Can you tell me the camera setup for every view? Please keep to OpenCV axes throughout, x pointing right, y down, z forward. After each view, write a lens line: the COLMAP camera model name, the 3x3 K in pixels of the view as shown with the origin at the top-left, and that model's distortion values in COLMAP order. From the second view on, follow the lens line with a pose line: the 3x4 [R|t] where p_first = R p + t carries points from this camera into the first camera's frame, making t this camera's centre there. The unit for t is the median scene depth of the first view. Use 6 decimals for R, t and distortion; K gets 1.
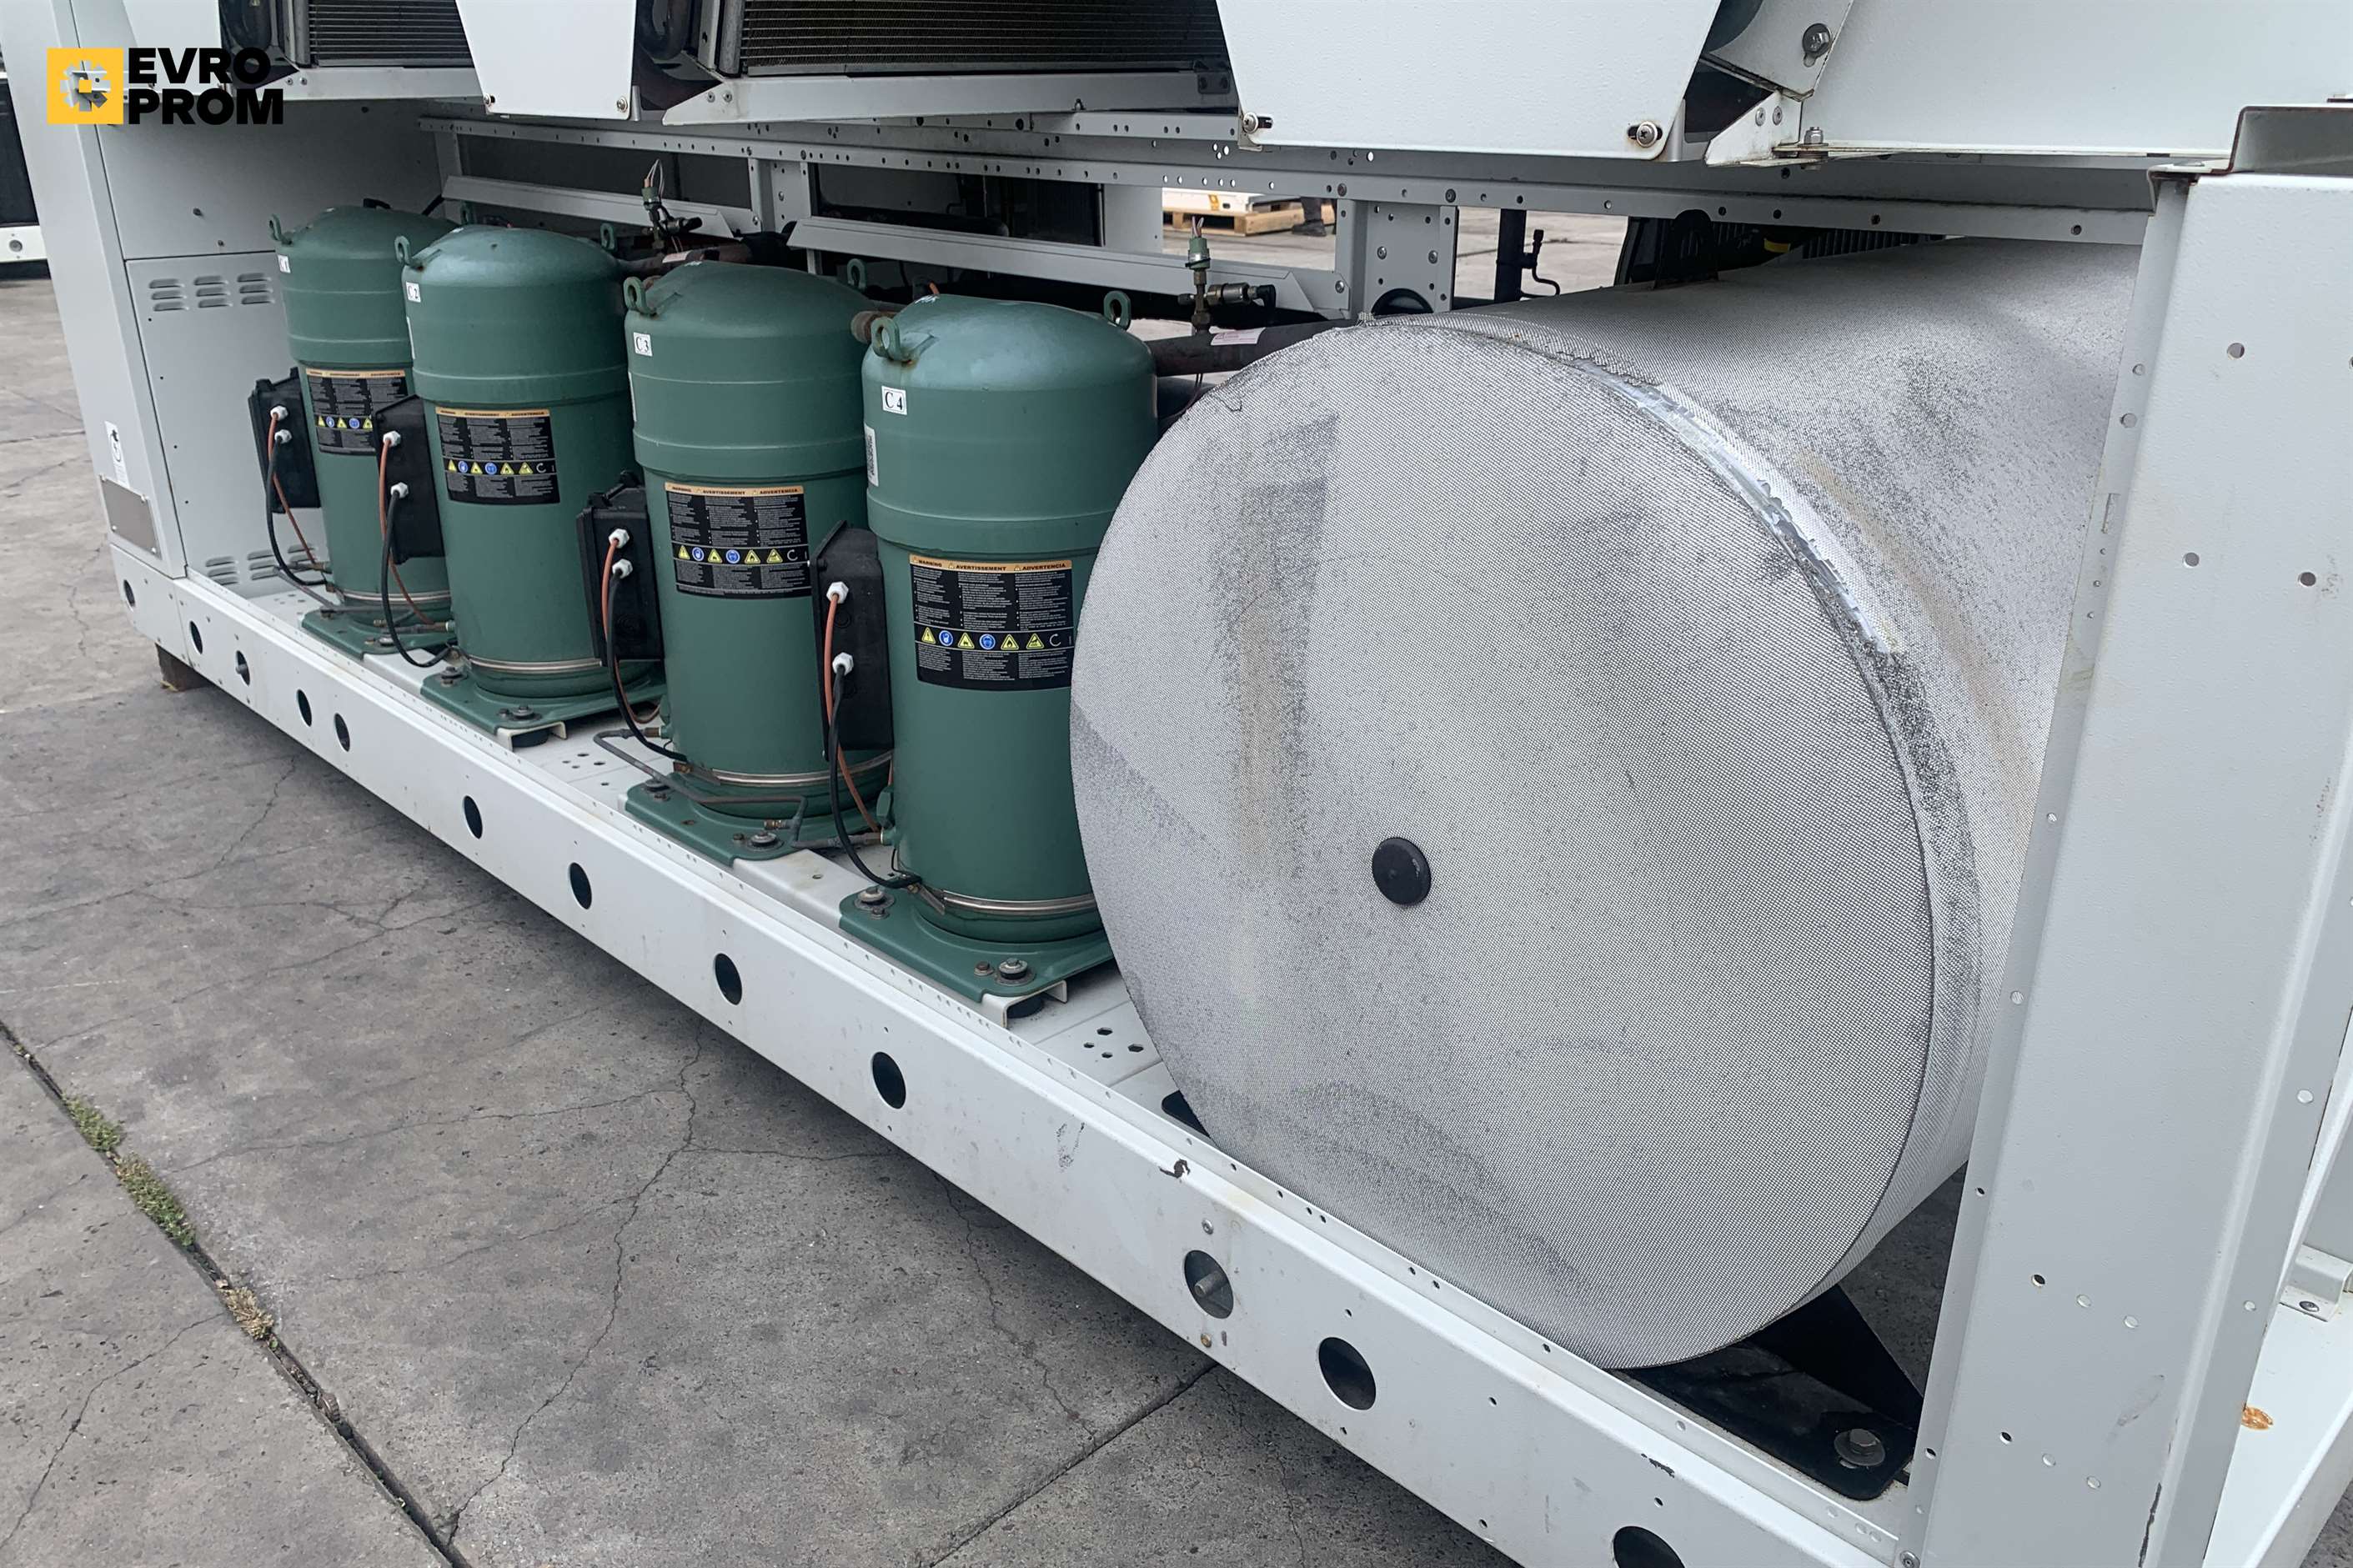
lens RADIAL K [[1765.5, 0, 1124.3], [0, 1765.5, 735.9], [0, 0, 1]] dist [0.037601, -0.037701]
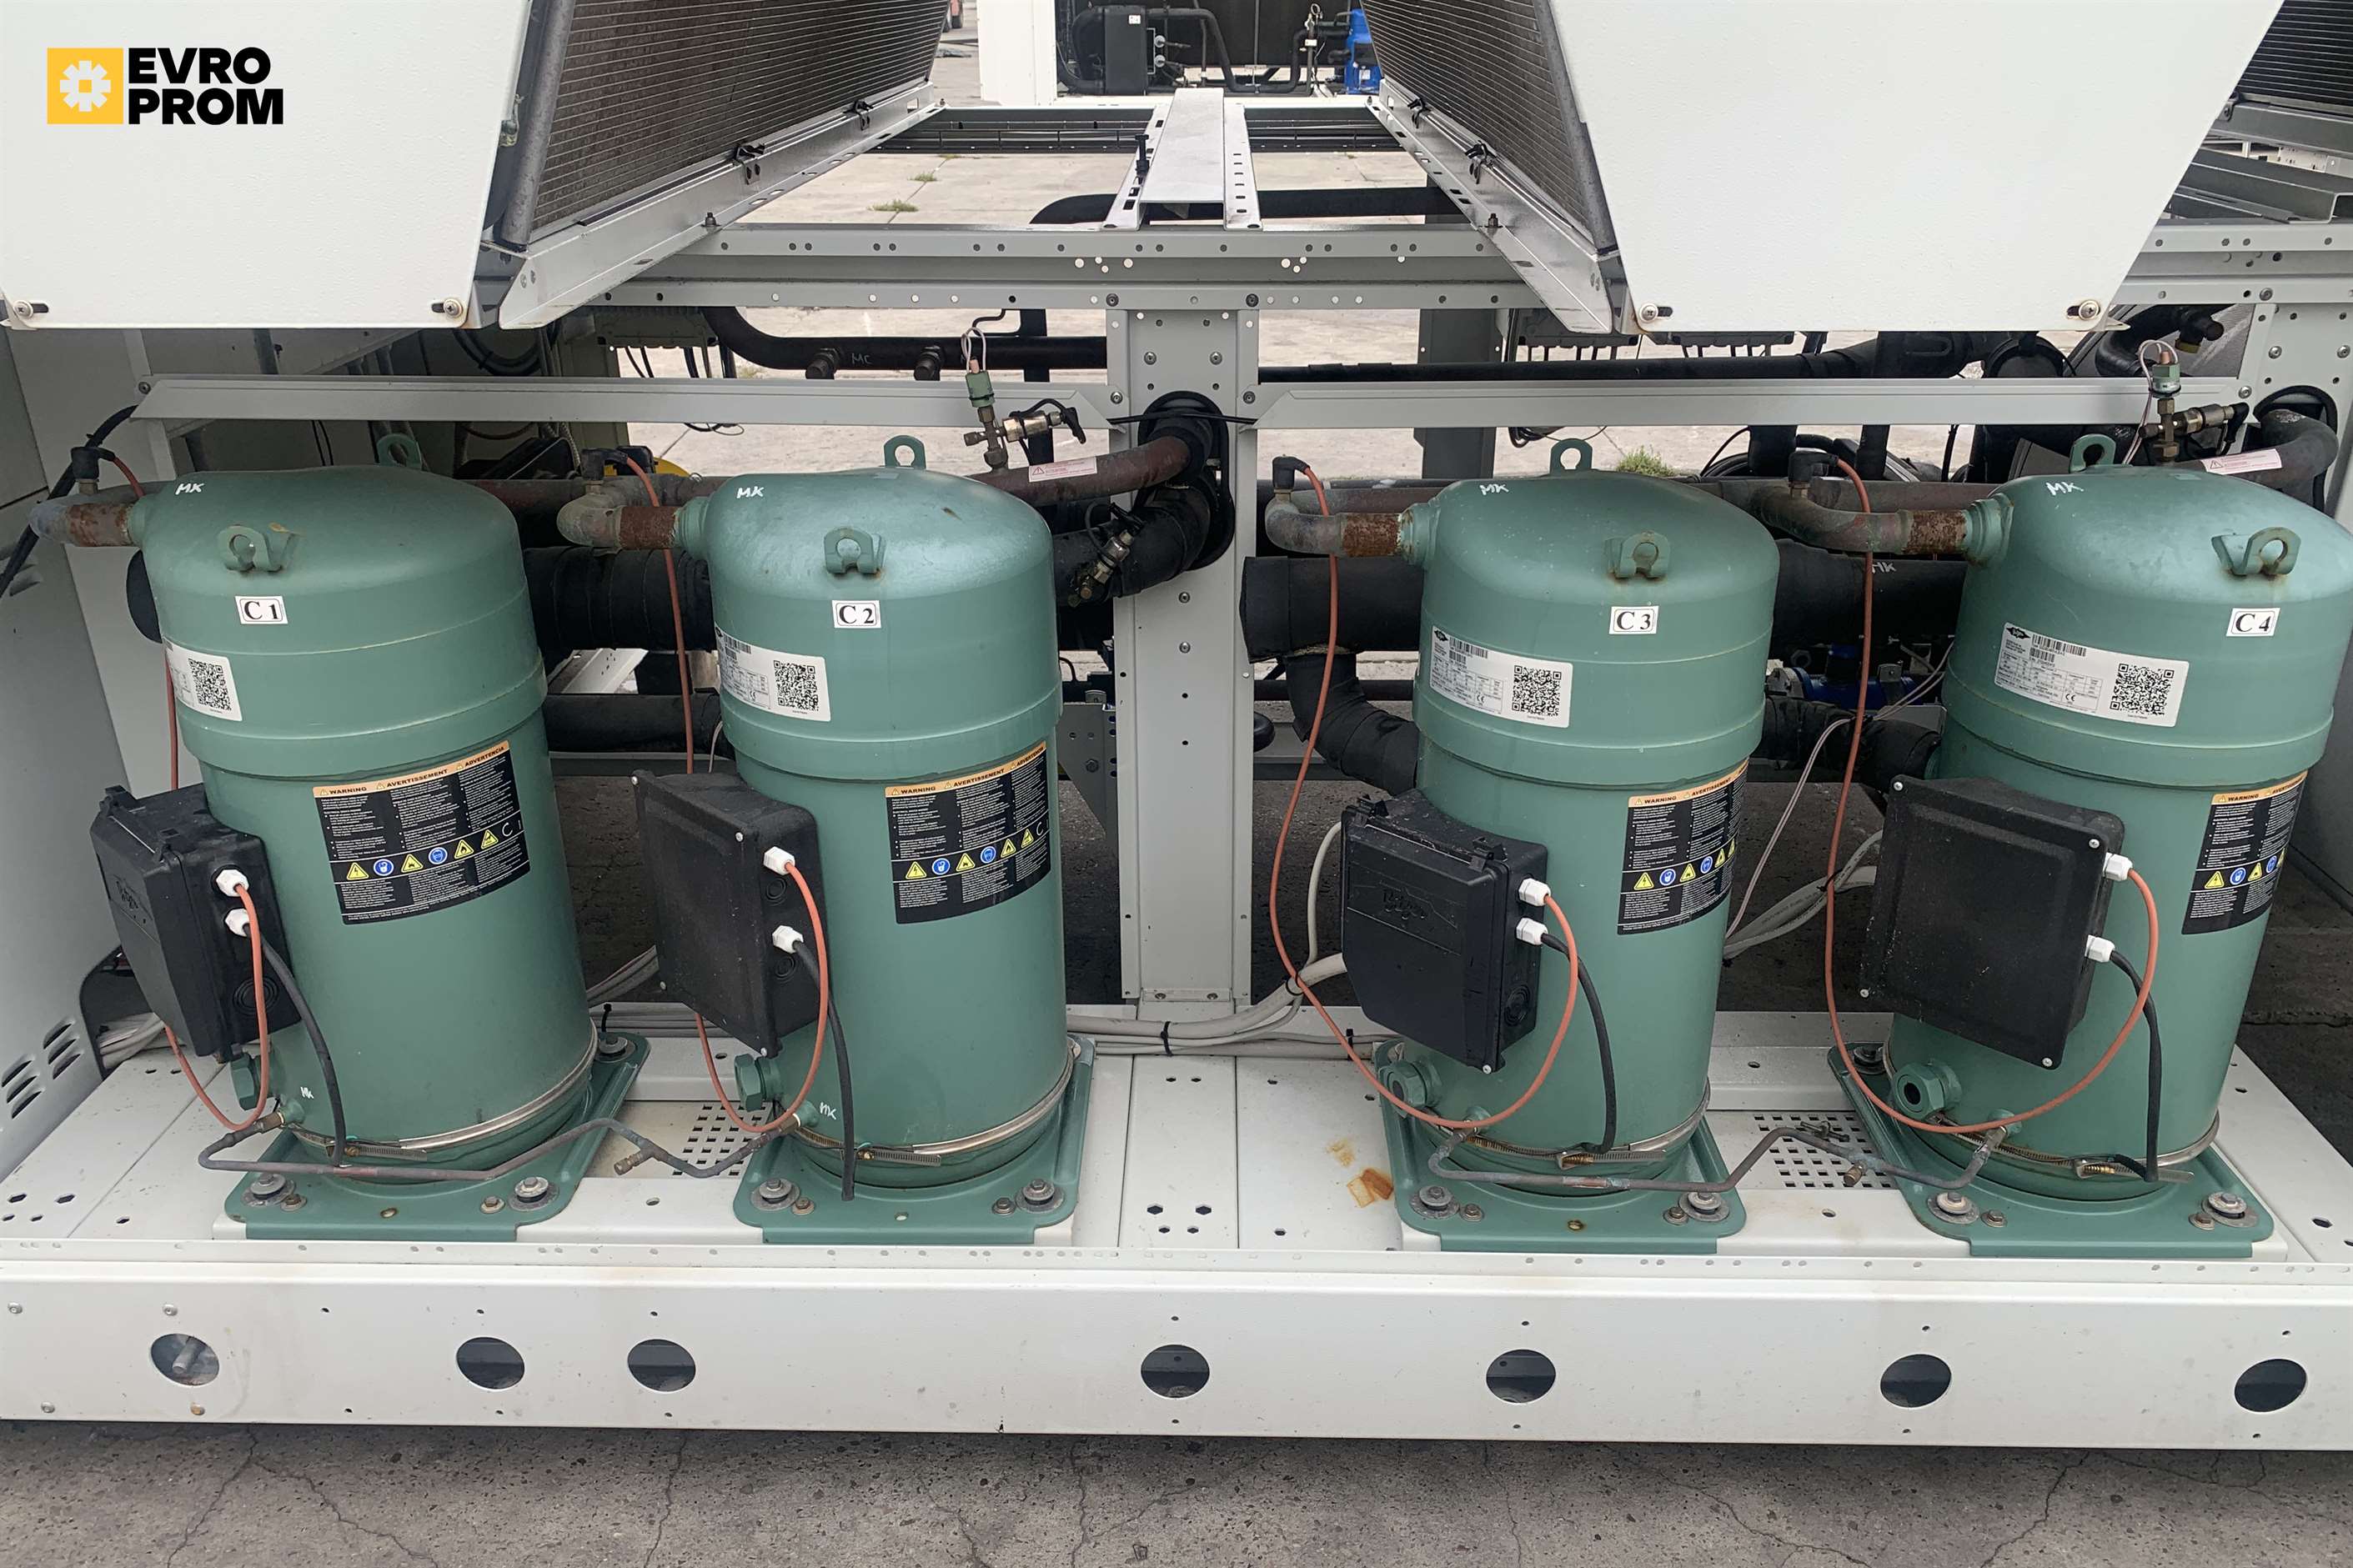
lens RADIAL K [[1765.5, 0, 1179.4], [0, 1765.5, 776.1], [0, 0, 1]] dist [0.037601, -0.037701]
pose [[0.700341, -0.287146, 0.653505, -0.483084], [0.253022, 0.955937, 0.148877, -0.166106], [-0.667459, 0.061086, 0.742136, 0.229255]]
